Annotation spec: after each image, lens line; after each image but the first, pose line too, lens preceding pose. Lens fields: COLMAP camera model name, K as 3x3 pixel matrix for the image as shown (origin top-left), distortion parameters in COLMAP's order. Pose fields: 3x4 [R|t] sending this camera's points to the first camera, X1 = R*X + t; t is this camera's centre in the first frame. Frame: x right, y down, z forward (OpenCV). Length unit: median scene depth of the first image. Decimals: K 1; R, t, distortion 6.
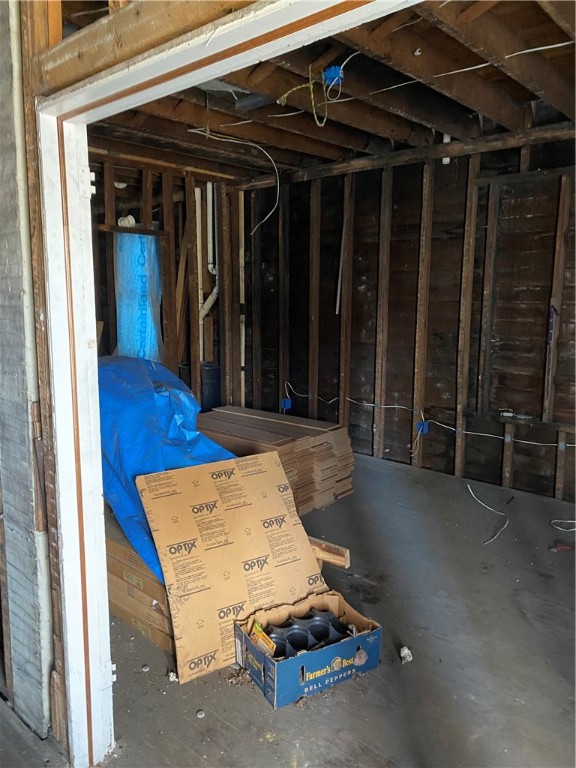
lens RADIAL K [[580.7, 0, 287.4], [0, 580.7, 379.3], [0, 0, 1]] dist [-0.002342, -0.003859]
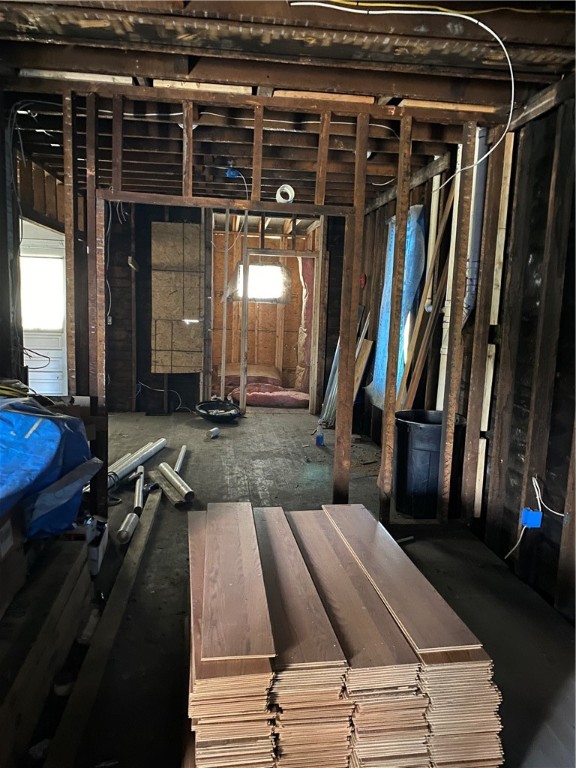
lens RADIAL K [[580.7, 0, 290.4], [0, 580.7, 383.3], [0, 0, 1]] dist [-0.002342, -0.003859]
pose [[0.749344, 0.107412, -0.653412, 0.165295], [-0.125885, 0.991869, 0.018682, -0.060021], [0.650105, 0.068256, 0.756772, 0.444899]]
